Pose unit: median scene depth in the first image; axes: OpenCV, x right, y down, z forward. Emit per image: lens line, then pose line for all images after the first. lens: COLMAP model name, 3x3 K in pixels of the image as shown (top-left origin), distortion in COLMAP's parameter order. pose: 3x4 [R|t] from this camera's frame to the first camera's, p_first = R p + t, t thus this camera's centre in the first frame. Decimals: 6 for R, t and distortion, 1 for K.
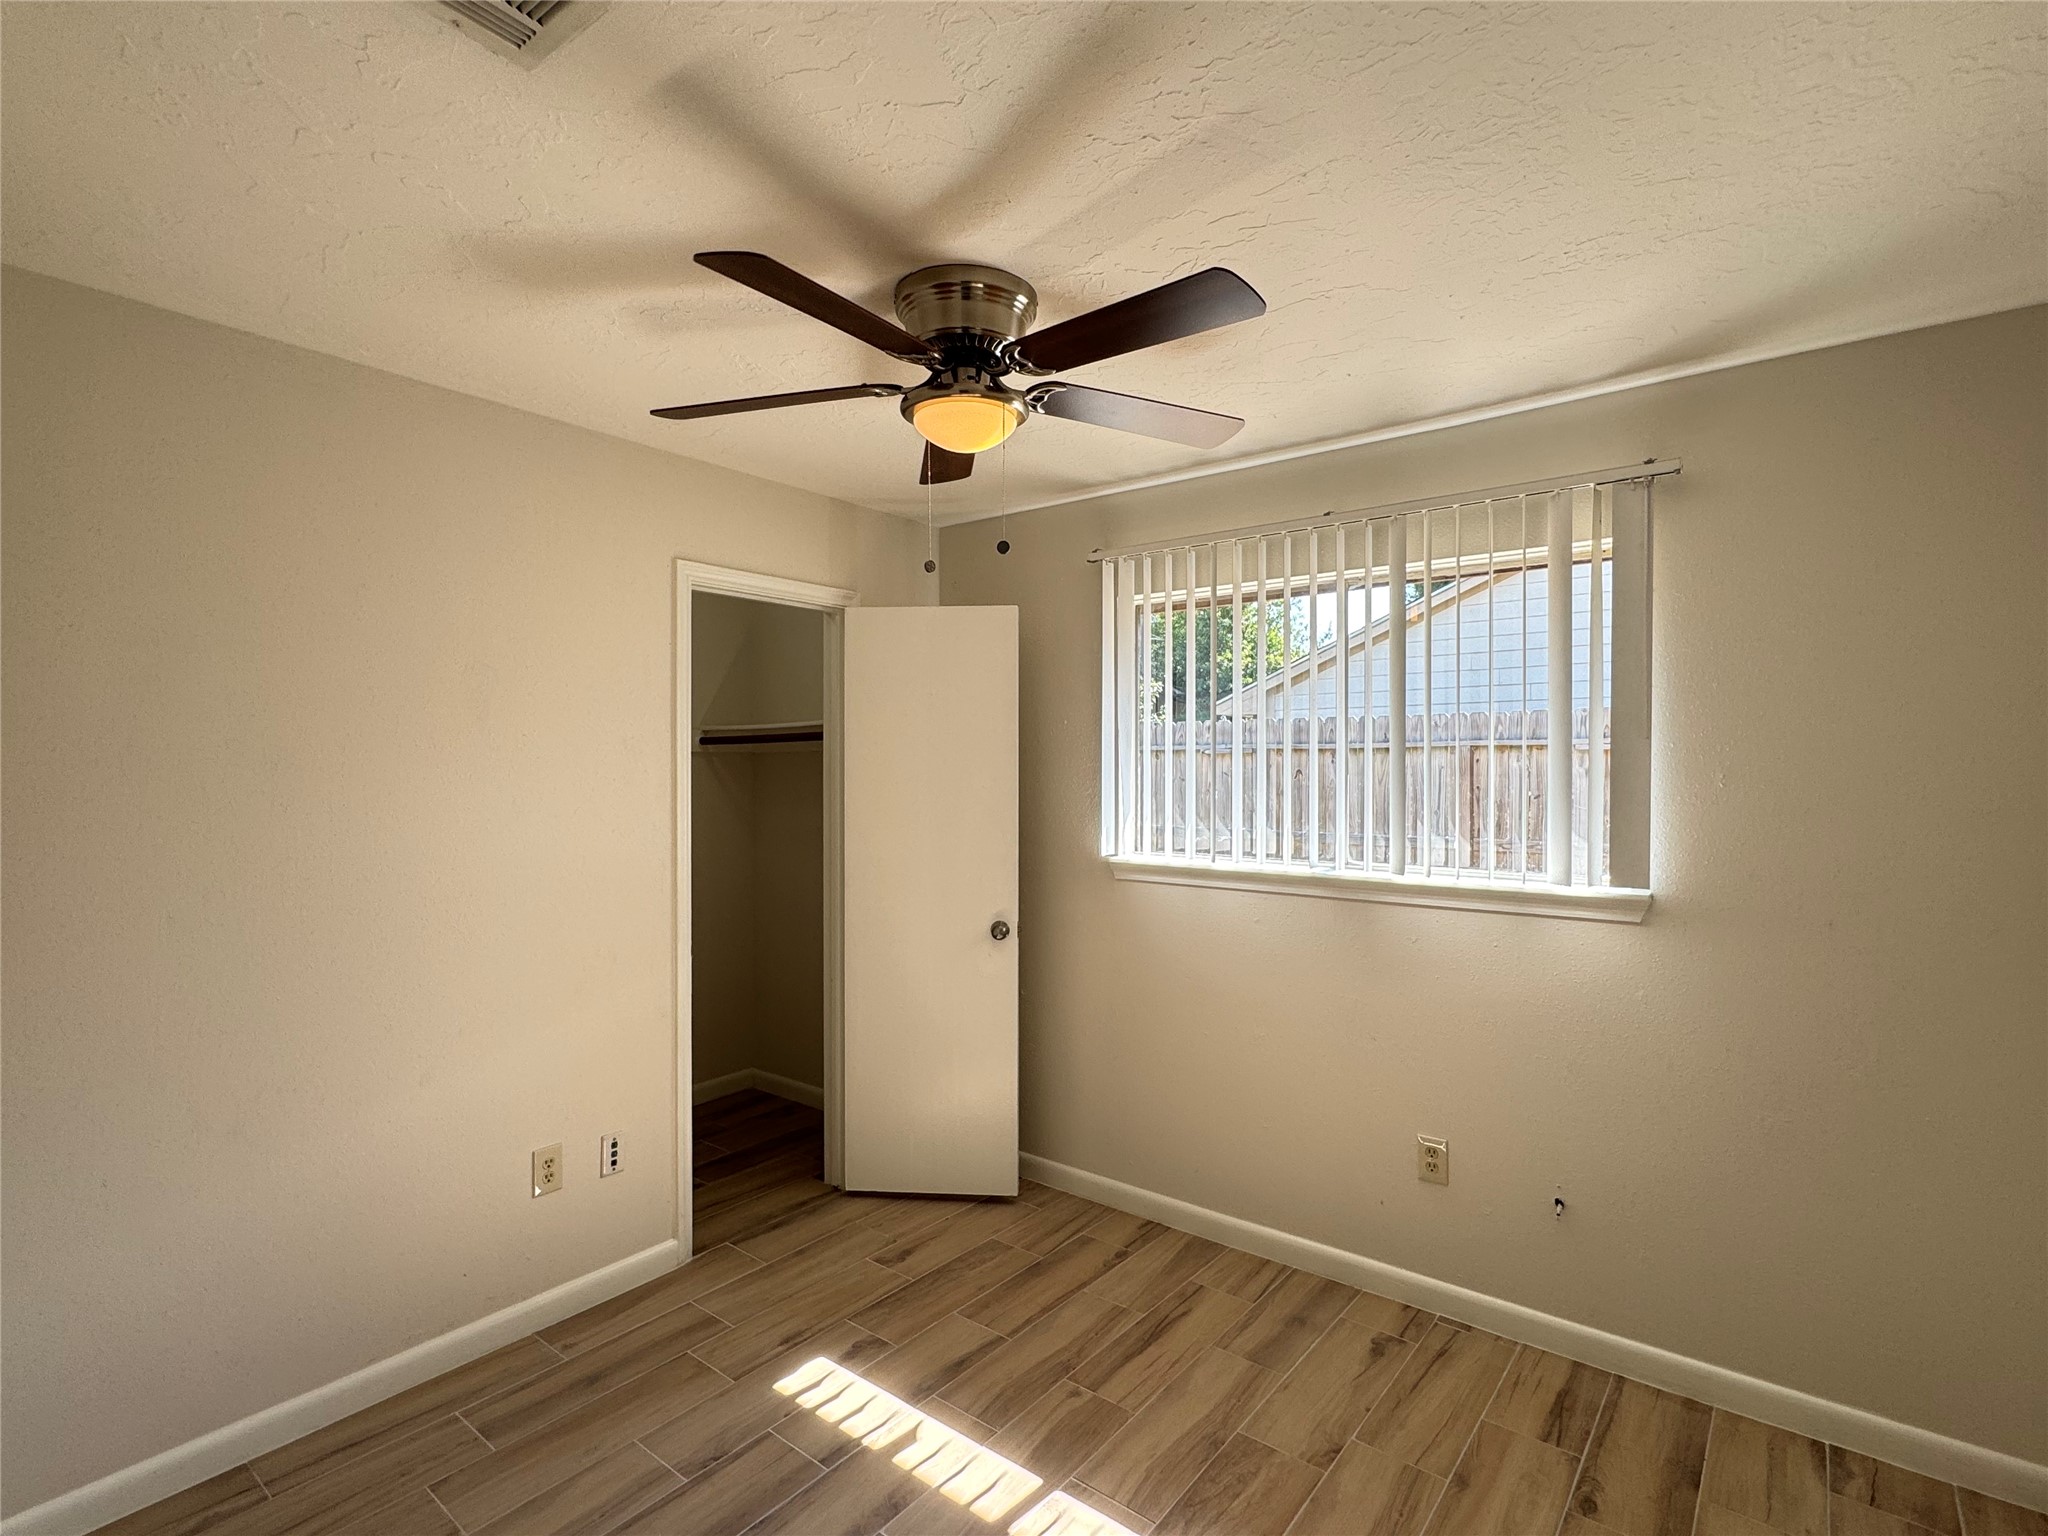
lens RADIAL K [[975.8, 0, 1020.3], [0, 975.8, 767.2], [0, 0, 1]] dist [-0.004964, 0.000456]
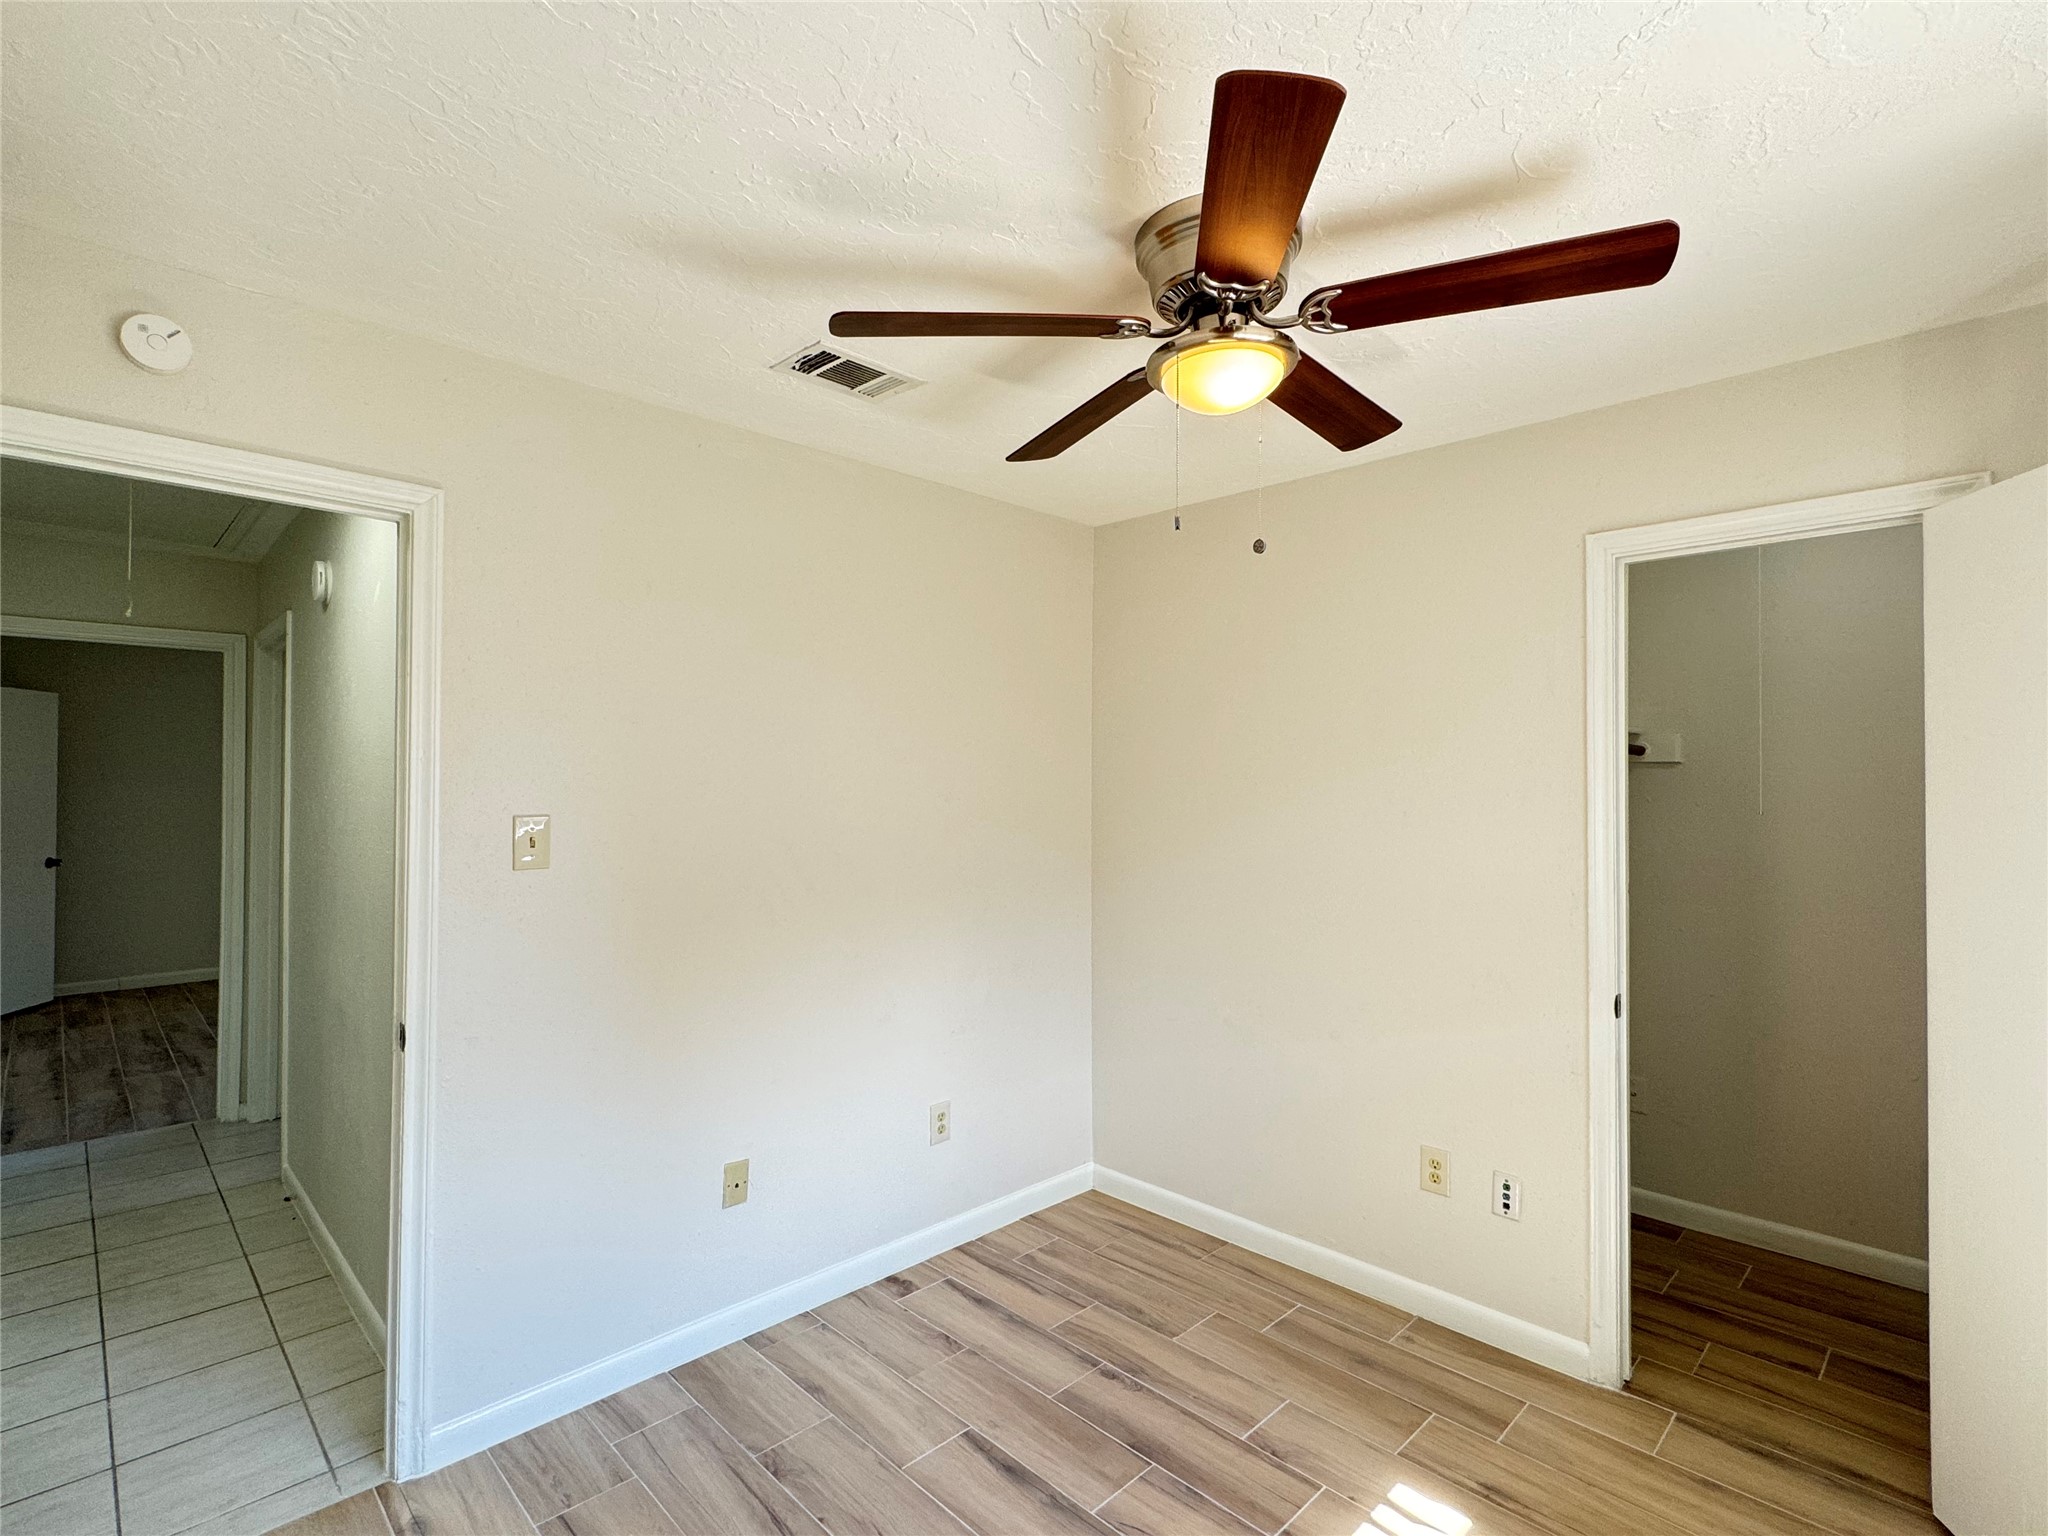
lens RADIAL K [[975.8, 0, 1019.8], [0, 975.8, 769.5], [0, 0, 1]] dist [-0.004964, 0.000456]
pose [[-0.108047, -0.005858, -0.994129, 0.614338], [-0.009431, 0.999944, -0.004867, -0.002422], [0.994101, 0.008850, -0.108096, 0.695059]]
